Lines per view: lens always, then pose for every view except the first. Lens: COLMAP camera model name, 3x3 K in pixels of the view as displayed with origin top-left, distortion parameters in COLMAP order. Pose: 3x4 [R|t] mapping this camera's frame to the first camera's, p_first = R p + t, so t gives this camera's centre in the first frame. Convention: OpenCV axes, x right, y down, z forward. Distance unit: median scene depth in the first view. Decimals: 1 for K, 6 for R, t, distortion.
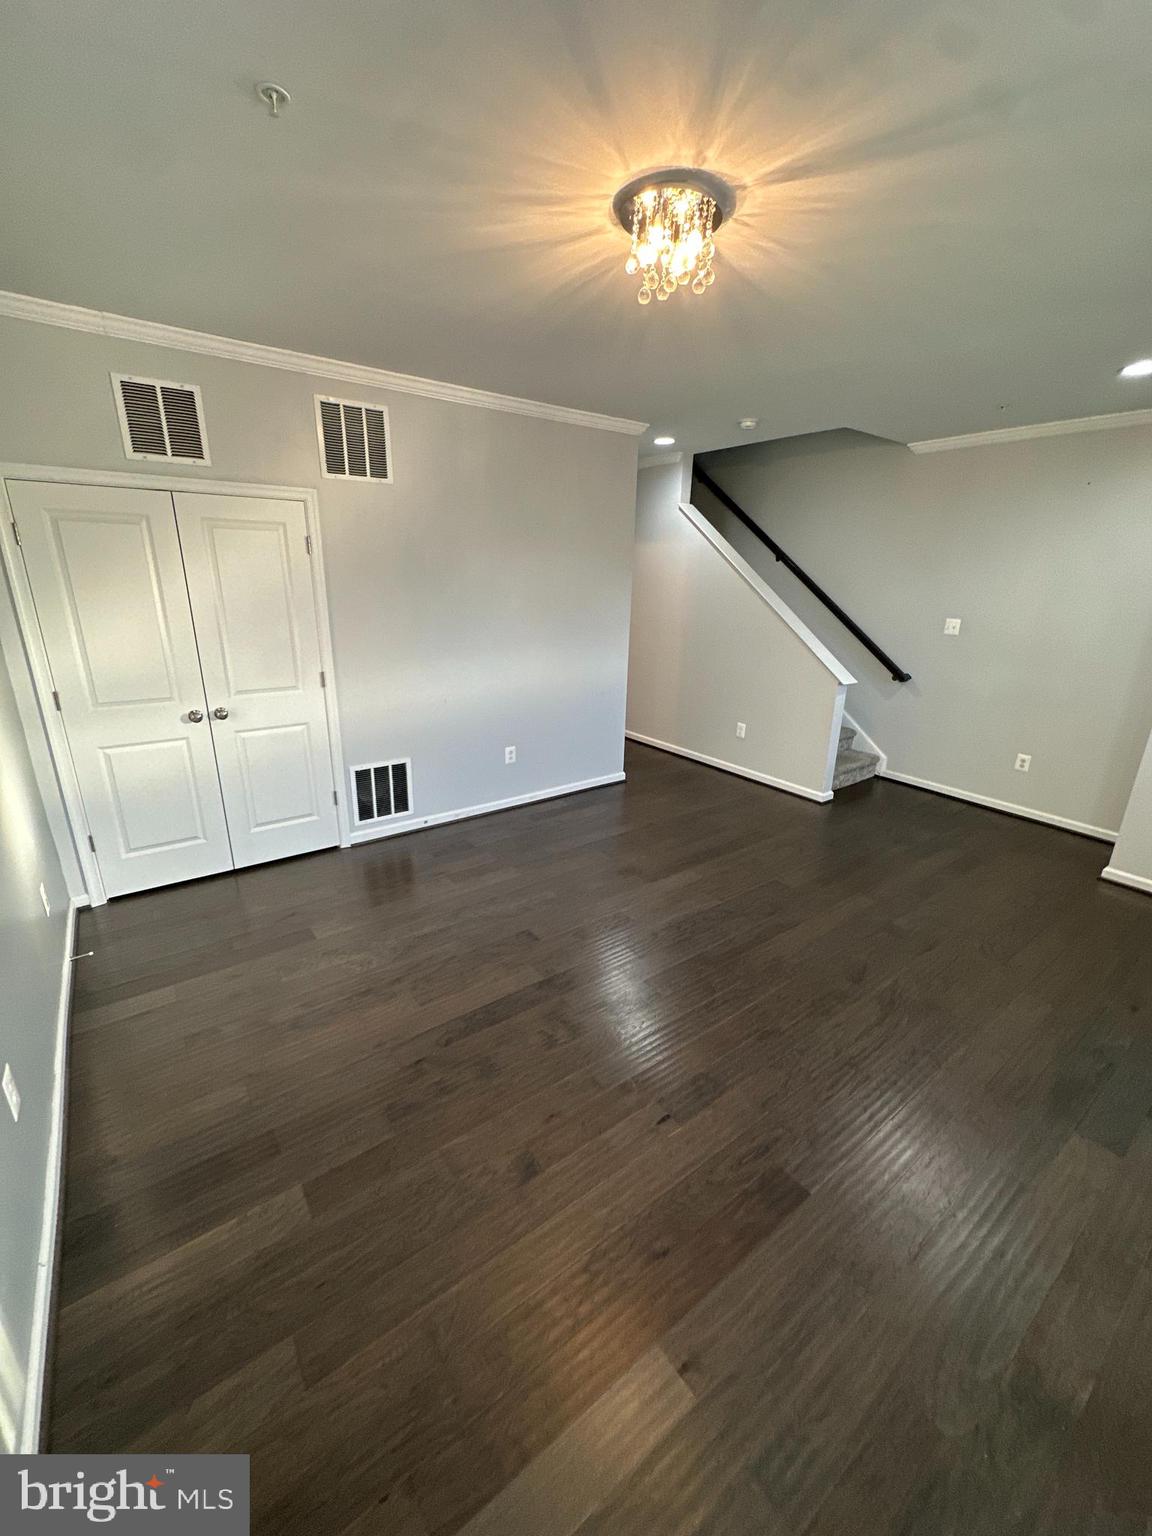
lens RADIAL K [[610.5, 0, 574.1], [0, 610.5, 768.5], [0, 0, 1]] dist [-0.004713, 0.000020]
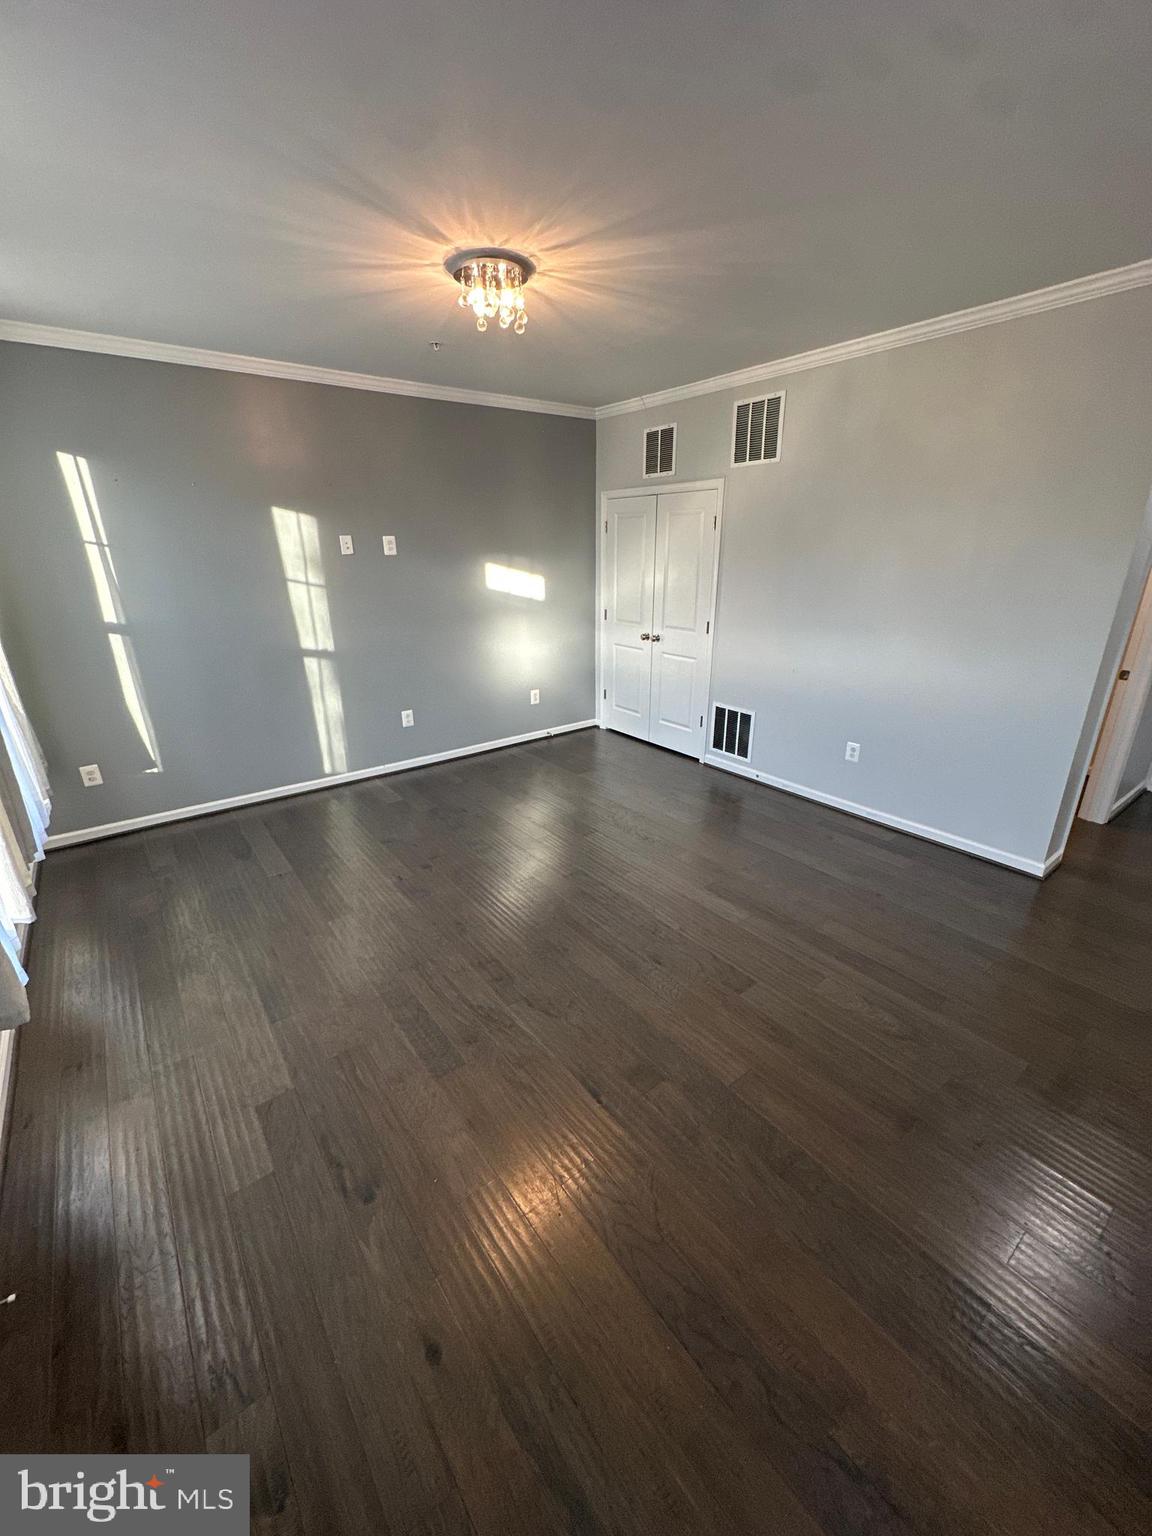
lens RADIAL K [[610.5, 0, 574.1], [0, 610.5, 768.5], [0, 0, 1]] dist [-0.004713, 0.000020]
pose [[0.016593, 0.328967, -0.944196, 0.954619], [-0.296607, 0.903438, 0.309554, -0.202448], [0.954855, 0.274919, 0.112565, 0.696984]]
